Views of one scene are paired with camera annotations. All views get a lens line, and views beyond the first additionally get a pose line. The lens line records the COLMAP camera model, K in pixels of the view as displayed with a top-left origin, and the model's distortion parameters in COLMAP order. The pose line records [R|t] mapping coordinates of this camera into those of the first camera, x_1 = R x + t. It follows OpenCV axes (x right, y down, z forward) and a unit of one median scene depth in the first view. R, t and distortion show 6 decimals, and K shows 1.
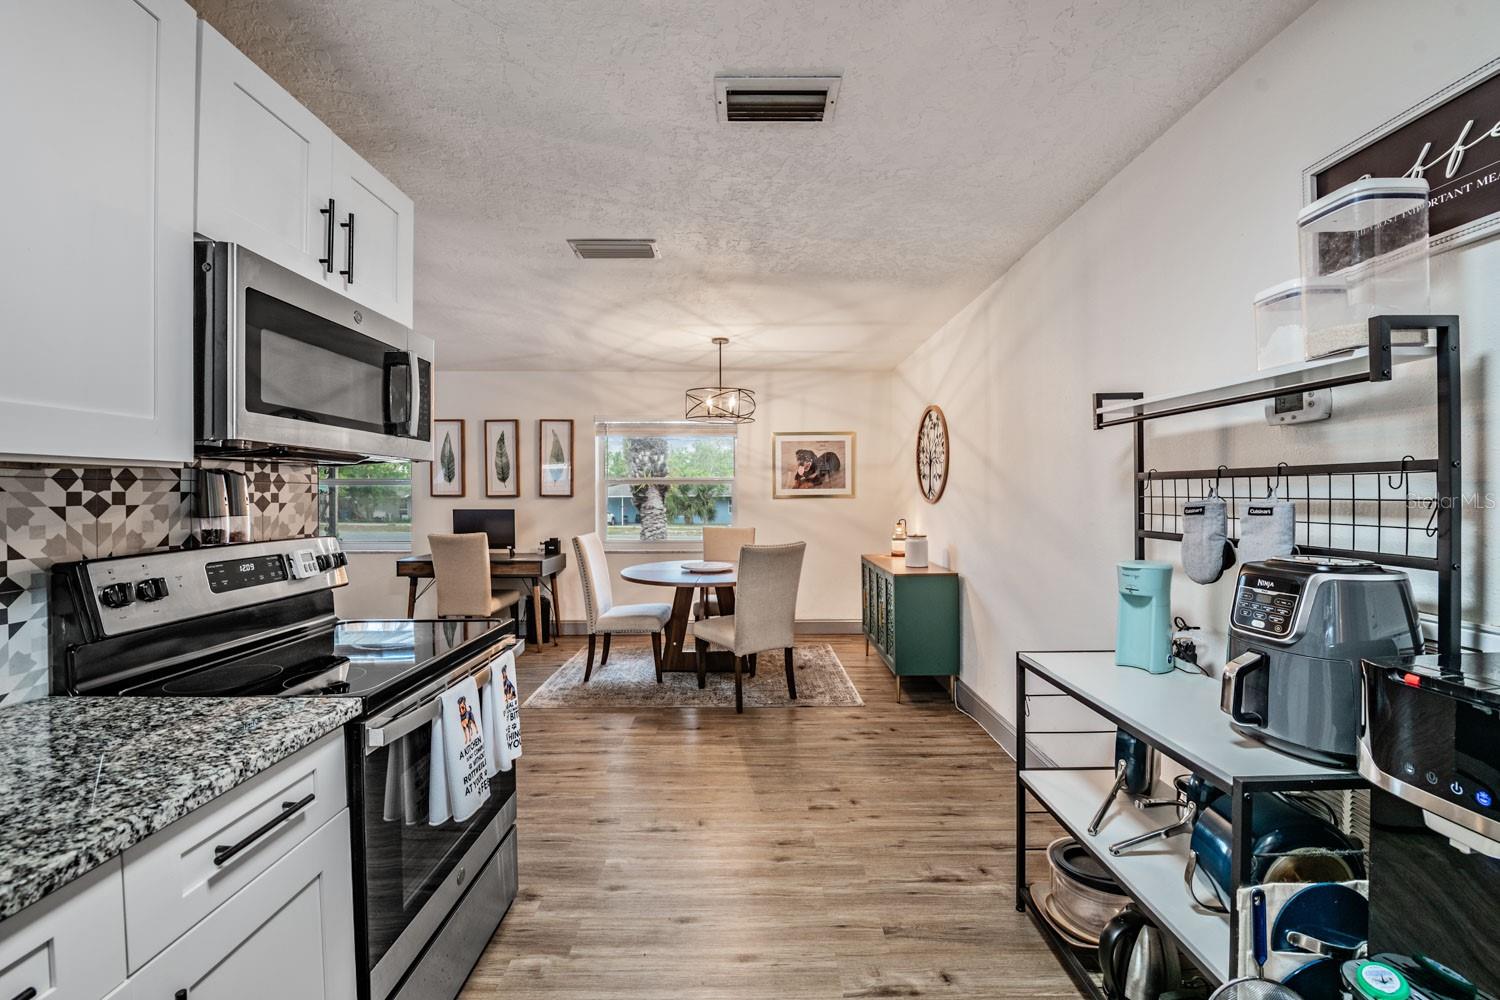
lens RADIAL K [[586.9, 0, 750.0], [0, 586.9, 500.0], [0, 0, 1]] dist [-0.011320, -0.000102]
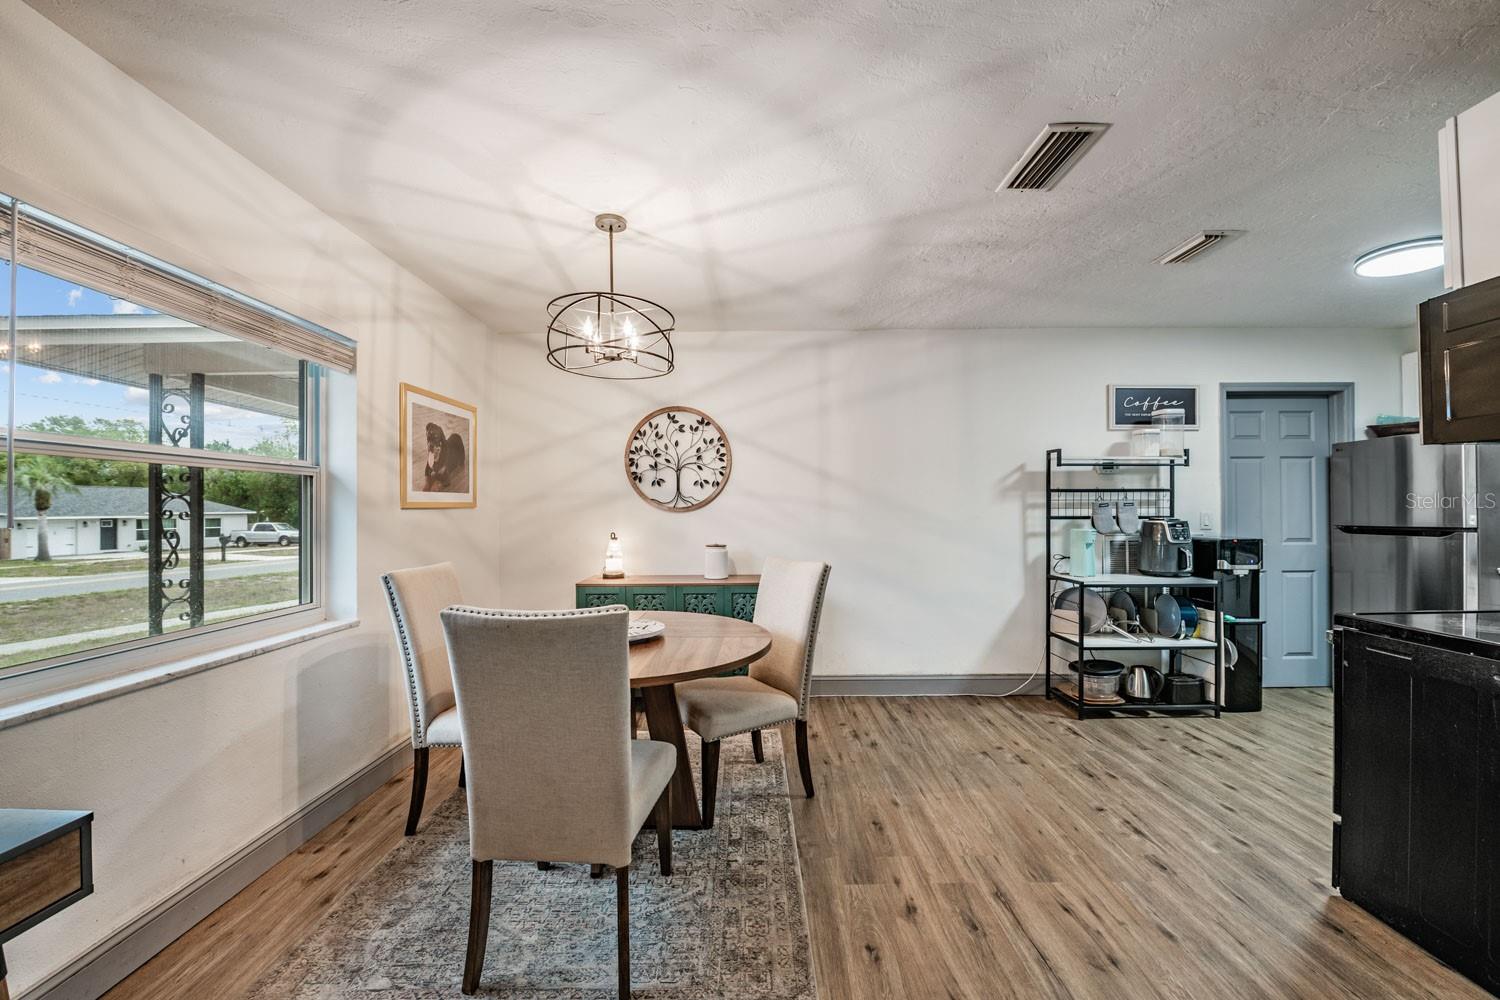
lens RADIAL K [[594.7, 0, 750.6], [0, 594.7, 506.9], [0, 0, 1]] dist [-0.008693, -0.003765]
pose [[0.005919, 0.006875, 0.999959, -0.673025], [0.016772, 0.999835, -0.006973, 0.006876], [-0.999842, 0.016813, 0.005803, 0.947681]]
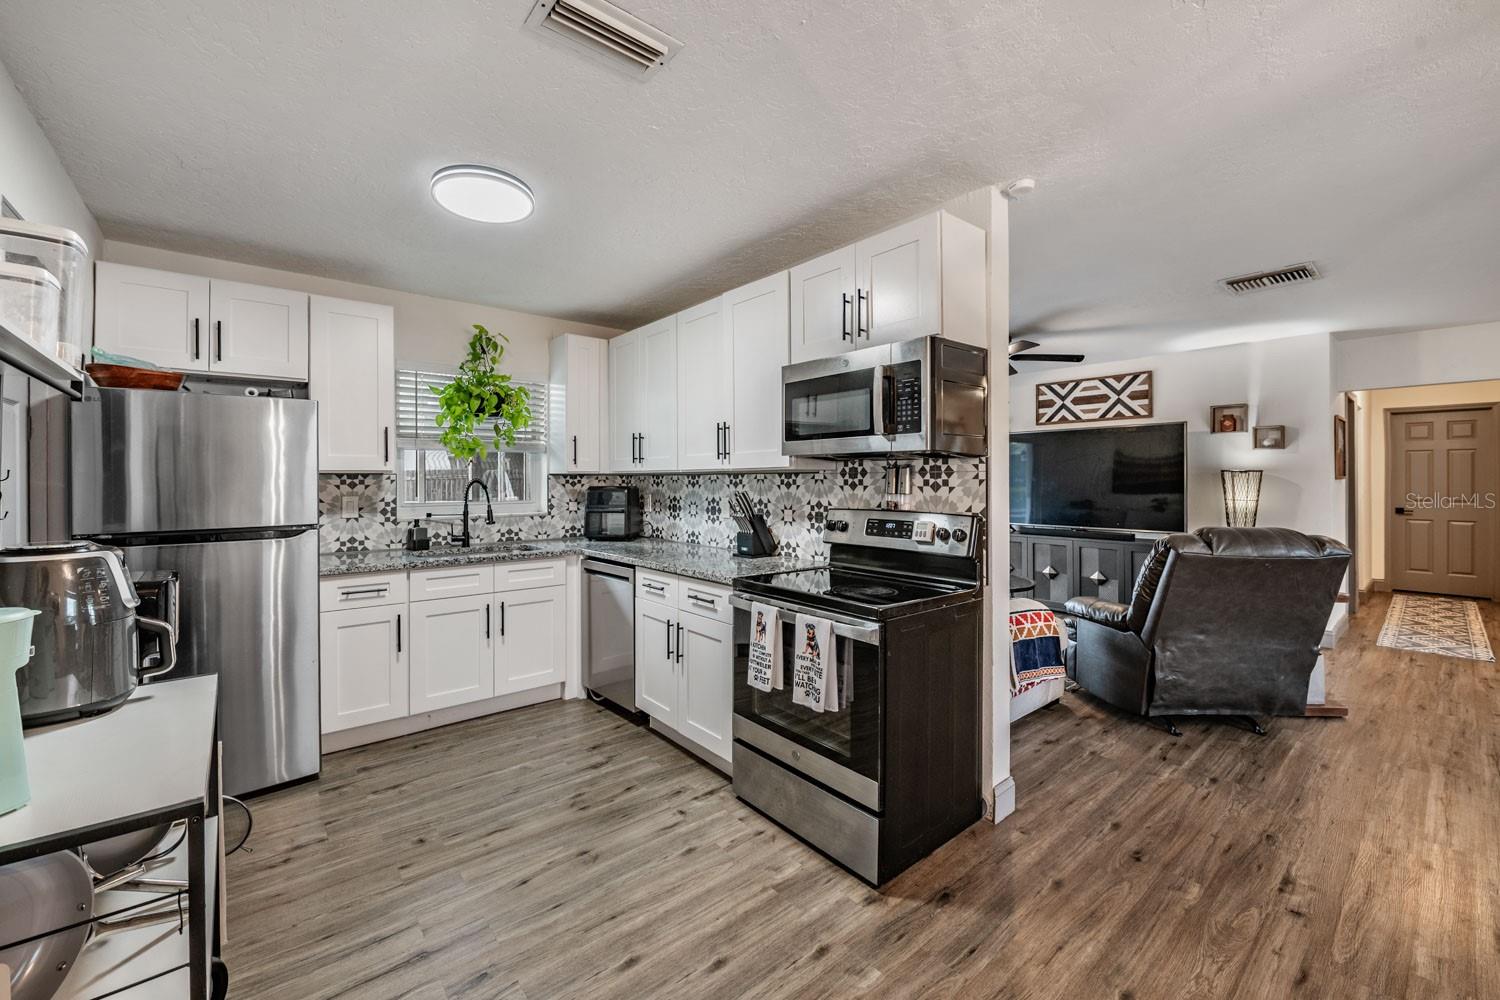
lens RADIAL K [[599.0, 0, 744.0], [0, 599.0, 479.8], [0, 0, 1]] dist [-0.001017, -0.007374]
pose [[-0.770834, 0.003414, -0.637027, 0.196282], [-0.003697, 0.999945, 0.009833, -0.010168], [0.637025, 0.009935, -0.770779, 0.779373]]
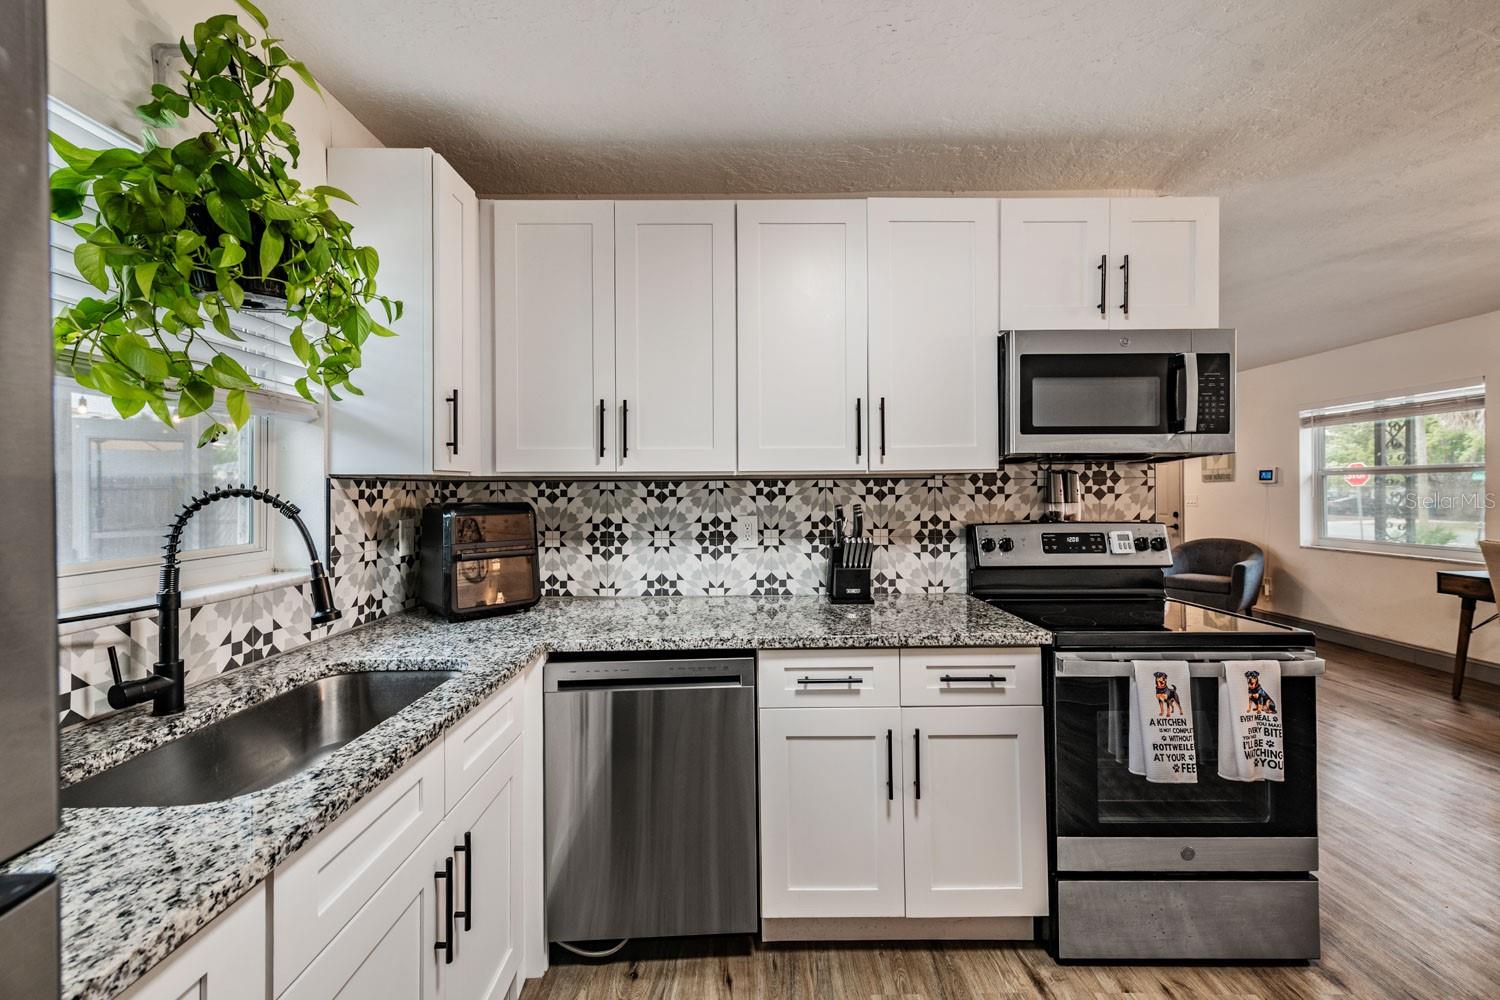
lens RADIAL K [[607.4, 0, 731.0], [0, 607.4, 490.7], [0, 0, 1]] dist [0.010520, -0.008534]
pose [[0.018705, 0.003180, -0.999820, 0.225644], [-0.004571, 0.999985, 0.003095, -0.000919], [0.999815, 0.004512, 0.018720, 0.055449]]
